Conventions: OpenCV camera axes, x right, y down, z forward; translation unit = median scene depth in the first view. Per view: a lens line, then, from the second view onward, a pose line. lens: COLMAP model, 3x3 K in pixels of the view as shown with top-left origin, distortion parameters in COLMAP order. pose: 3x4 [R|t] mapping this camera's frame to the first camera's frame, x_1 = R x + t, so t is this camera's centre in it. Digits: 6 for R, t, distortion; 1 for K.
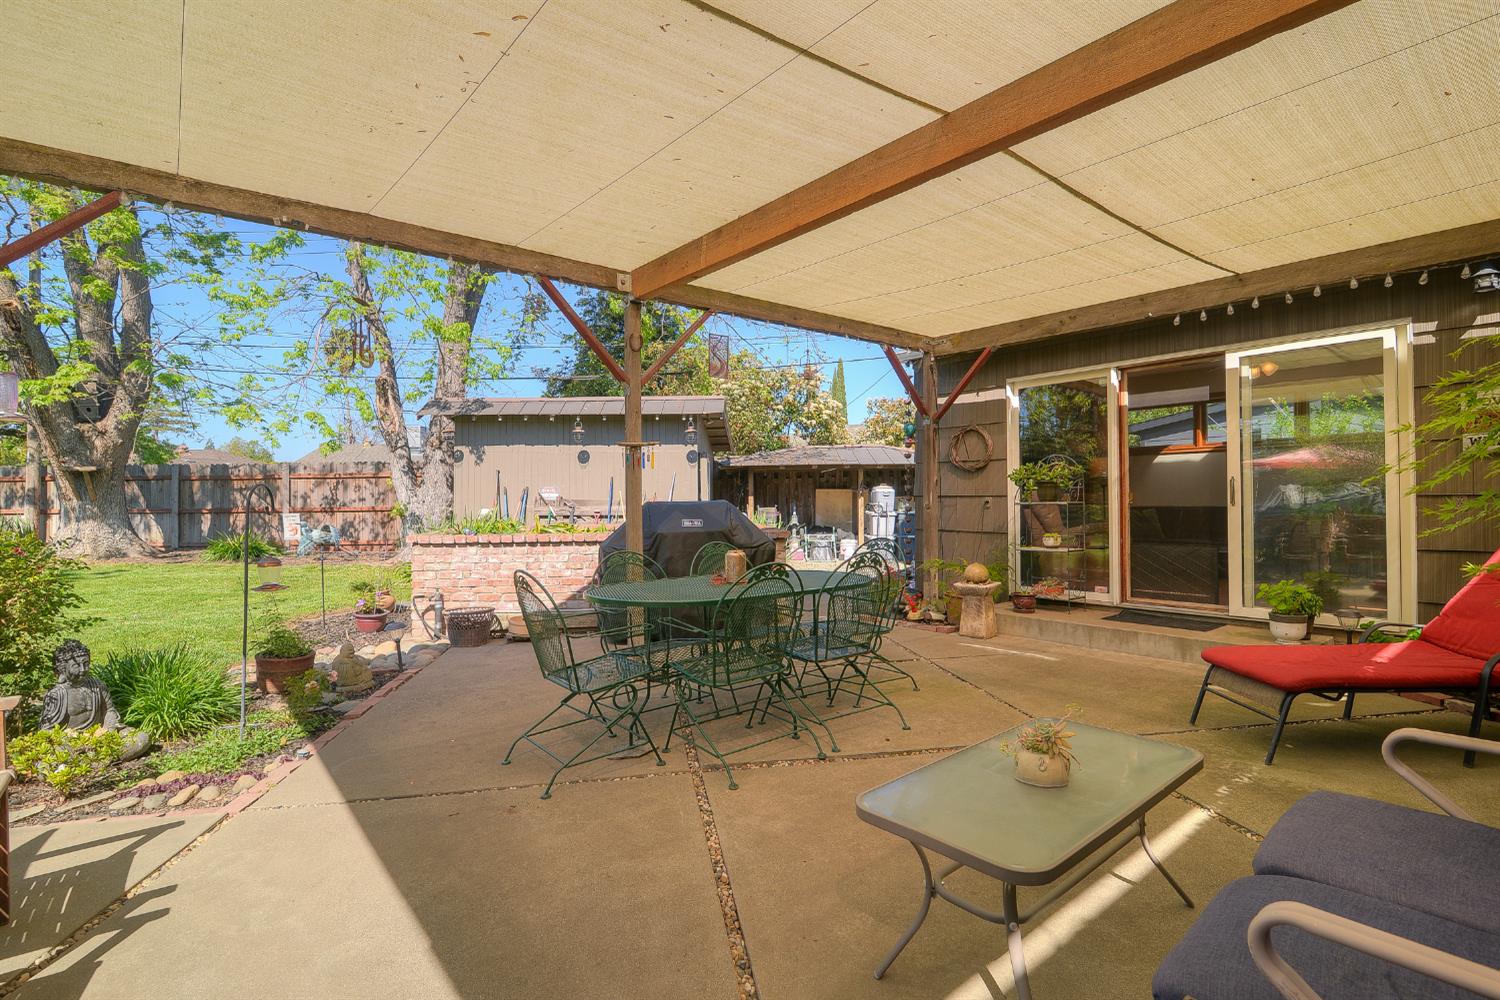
lens RADIAL K [[702.1, 0, 740.9], [0, 702.1, 492.0], [0, 0, 1]] dist [-0.008270, -0.000971]
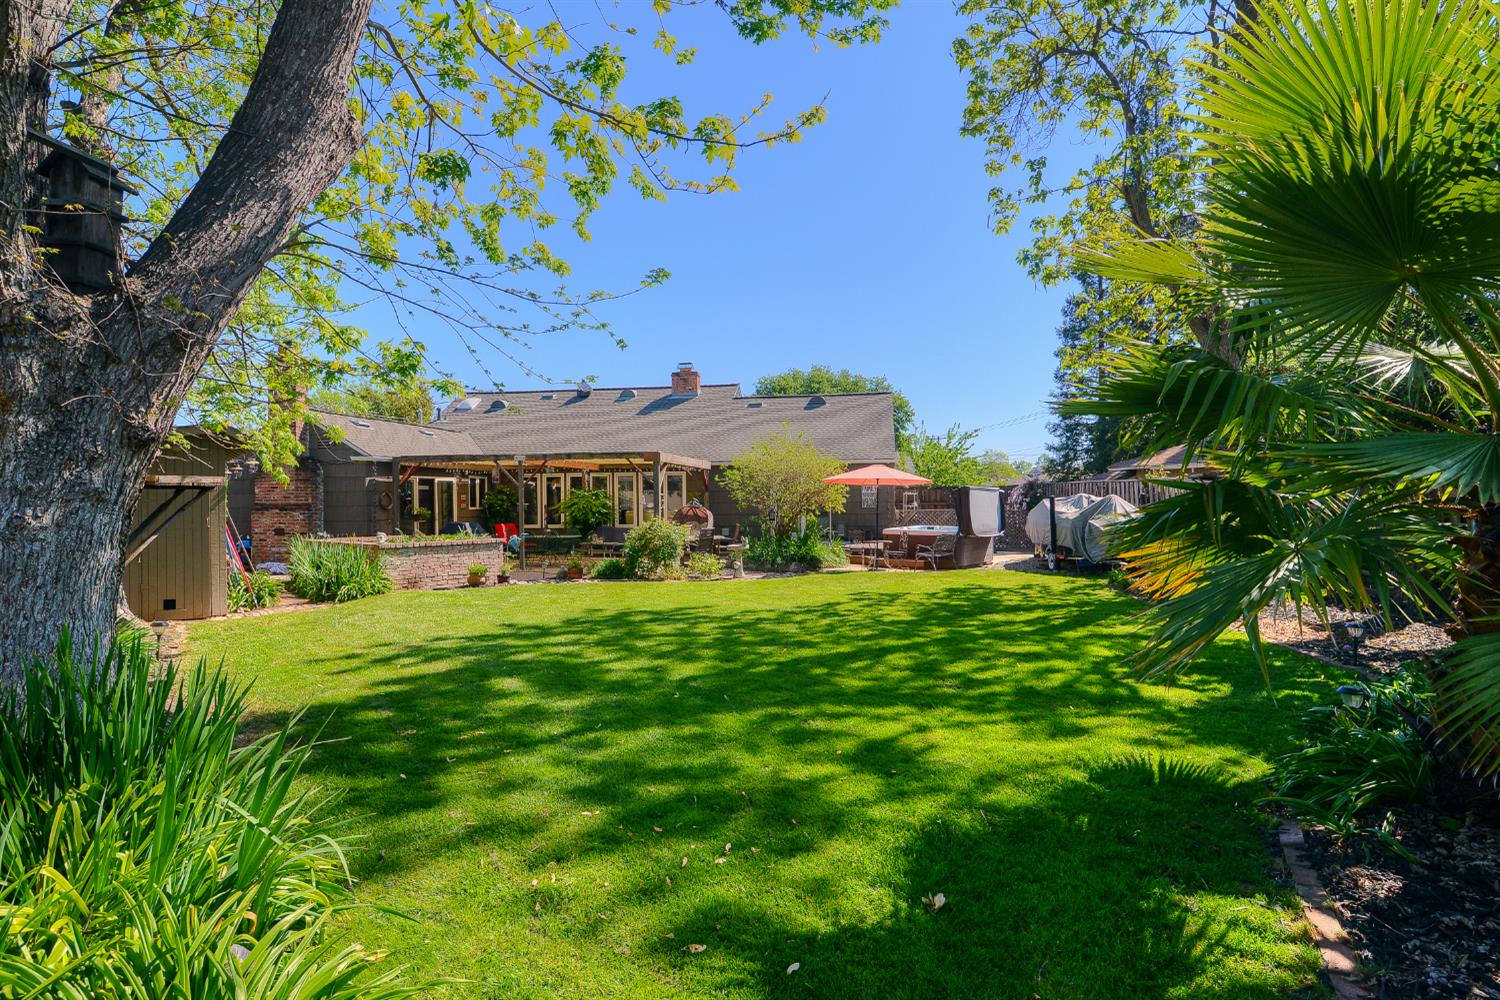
lens RADIAL K [[760.7, 0, 737.1], [0, 760.7, 491.6], [0, 0, 1]] dist [-0.003900, -0.000526]
pose [[-0.639607, 0.014758, 0.768560, -2.904922], [0.001923, 0.999843, -0.017599, -0.049794], [-0.768700, -0.009779, -0.639535, 2.013433]]
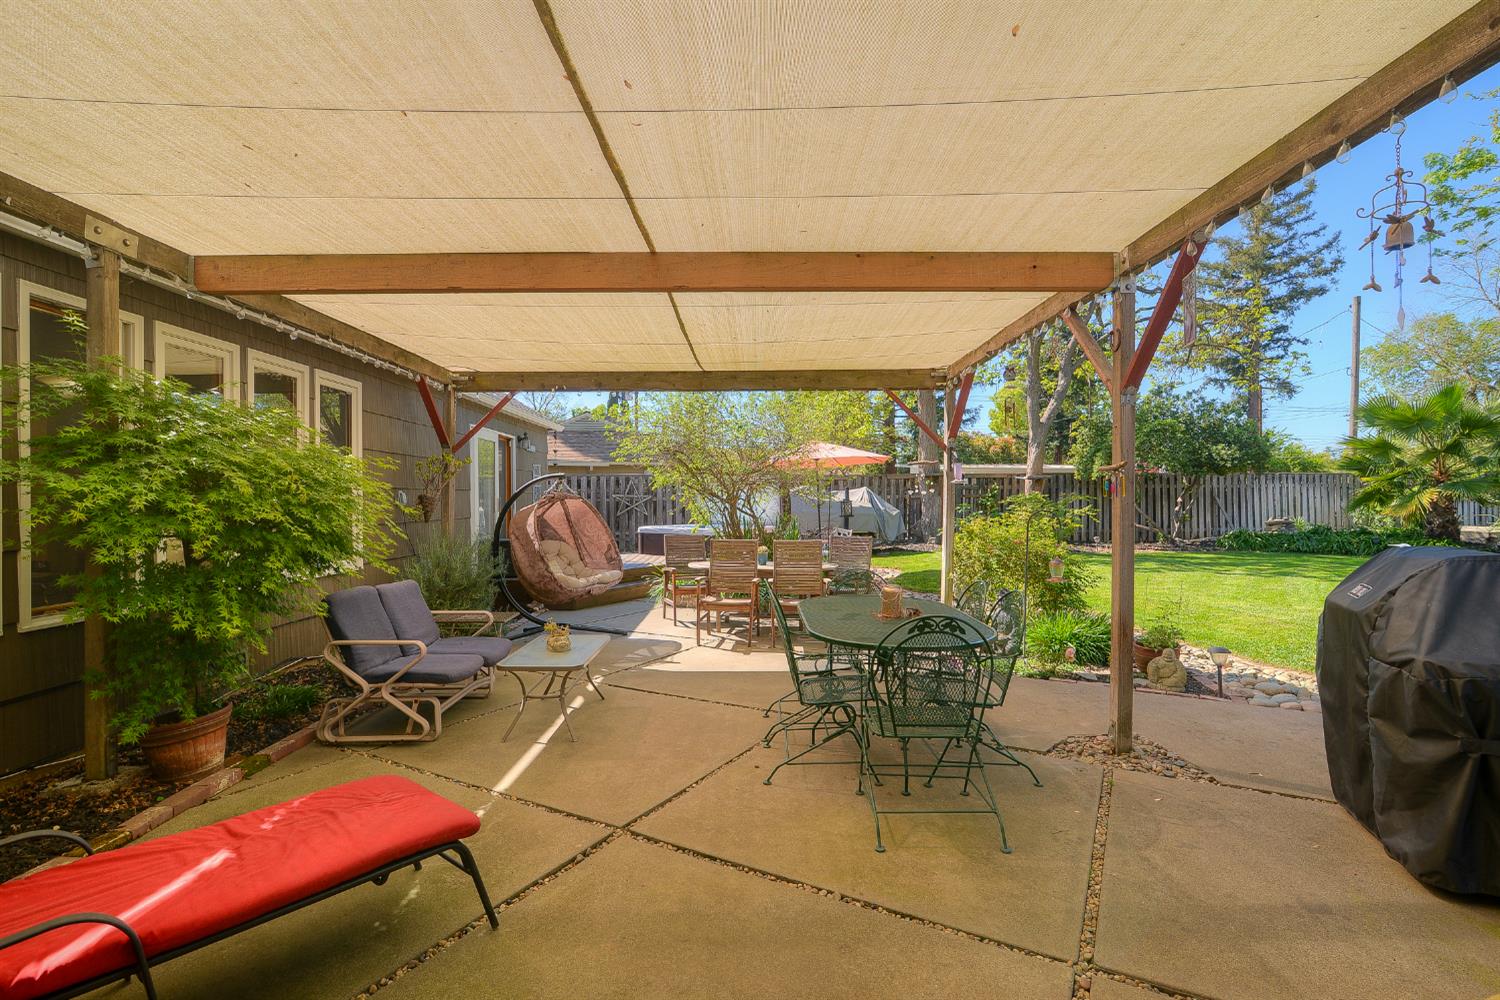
lens RADIAL K [[700.3, 0, 763.0], [0, 700.3, 498.2], [0, 0, 1]] dist [-0.005301, -0.000037]
pose [[-0.616404, 0.012026, -0.787338, 0.574454], [0.019656, 0.999807, -0.000117, -0.032002], [0.787185, -0.015548, -0.616521, 0.918280]]
